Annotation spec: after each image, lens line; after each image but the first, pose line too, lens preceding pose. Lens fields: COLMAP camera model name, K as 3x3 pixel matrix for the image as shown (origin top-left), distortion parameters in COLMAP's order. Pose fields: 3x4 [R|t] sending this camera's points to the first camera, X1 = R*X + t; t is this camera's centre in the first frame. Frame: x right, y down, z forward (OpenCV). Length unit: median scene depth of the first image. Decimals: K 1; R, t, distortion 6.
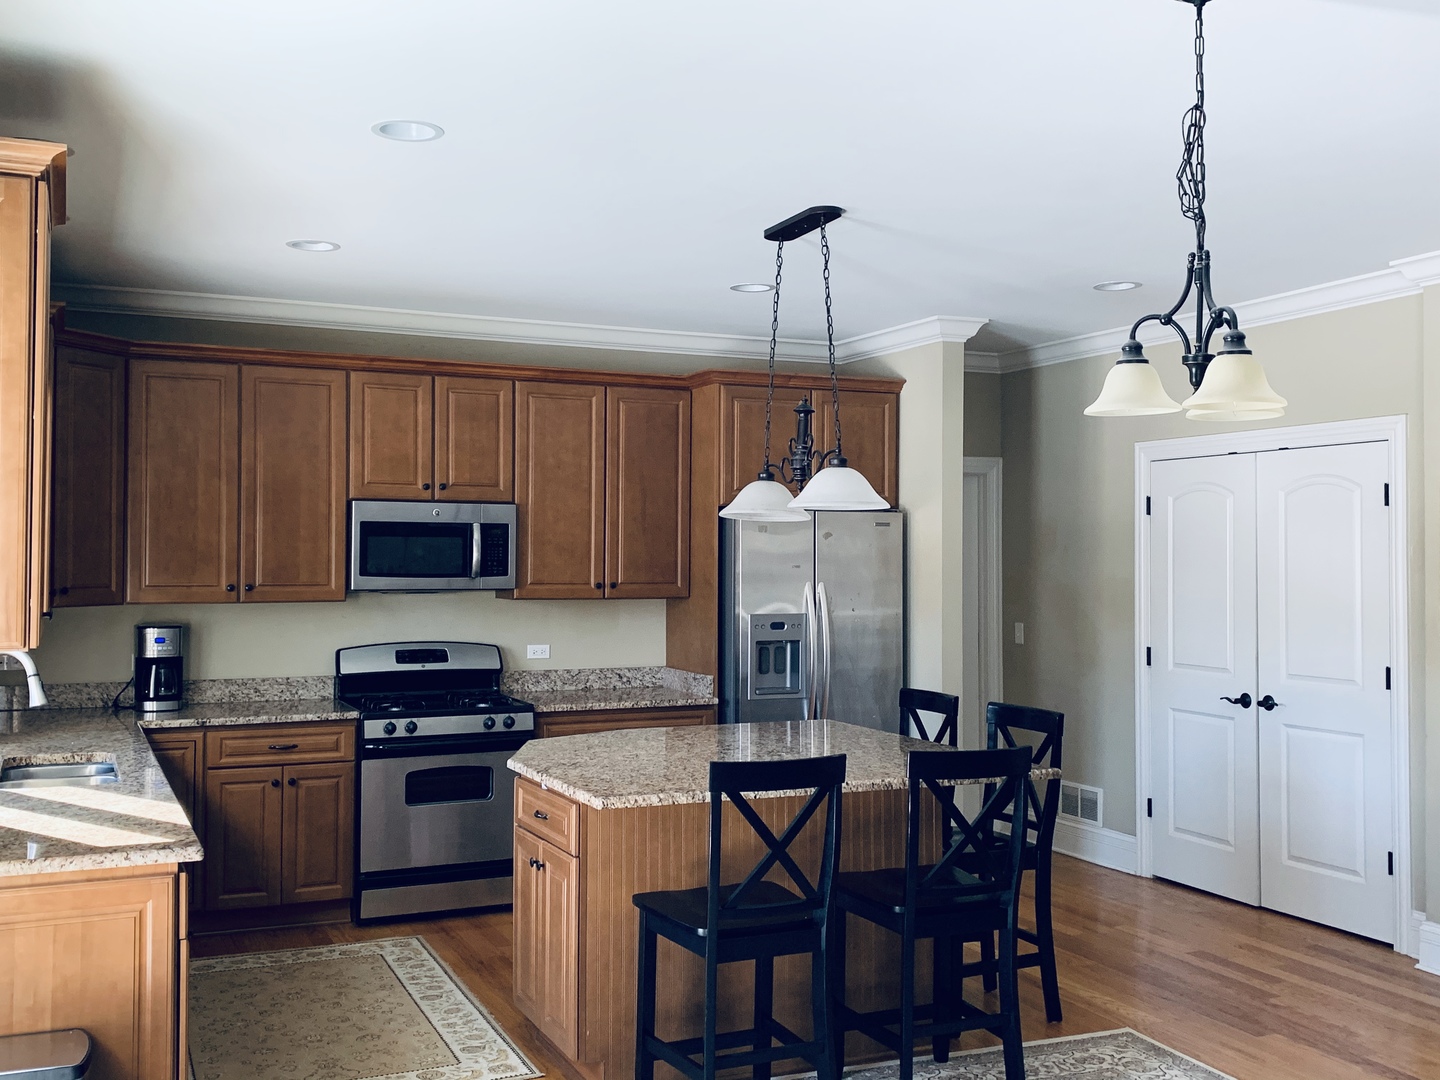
lens RADIAL K [[1424.4, 0, 720.0], [0, 1424.4, 540.0], [0, 0, 1]] dist [0.231659, -0.744121]
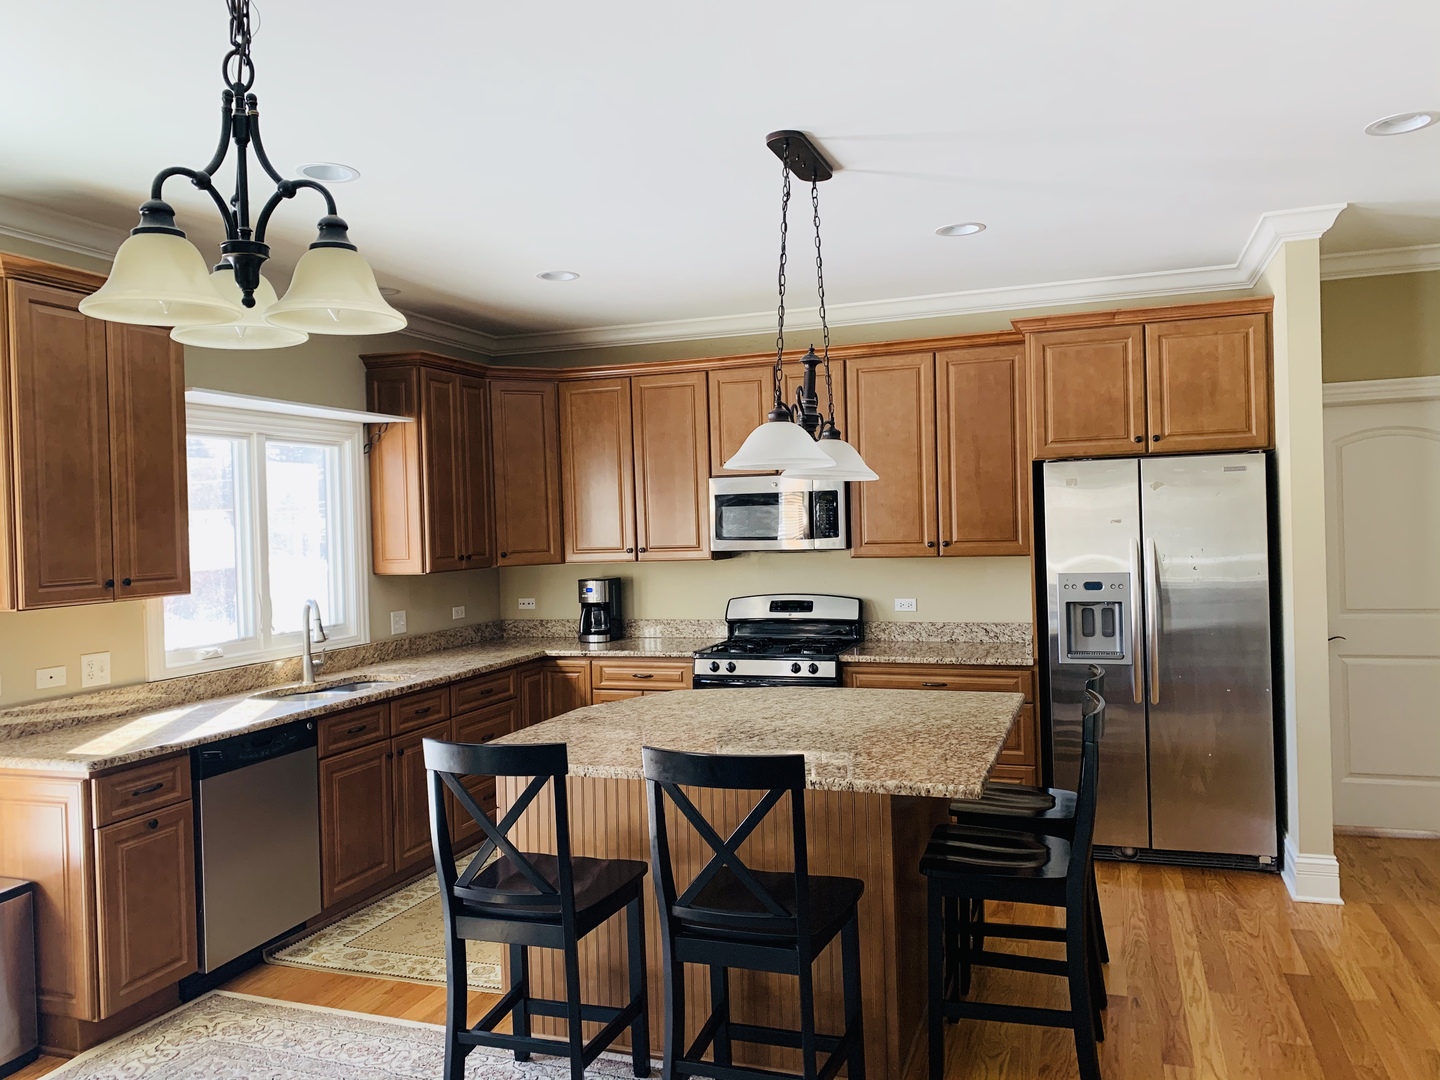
lens RADIAL K [[1091.2, 0, 720.0], [0, 1091.2, 540.0], [0, 0, 1]] dist [0.100828, -0.155188]
pose [[0.722308, -0.013133, -0.691447, 0.363981], [0.040919, 0.998880, 0.023773, 0.003346], [0.690360, -0.045464, 0.722036, 0.318177]]
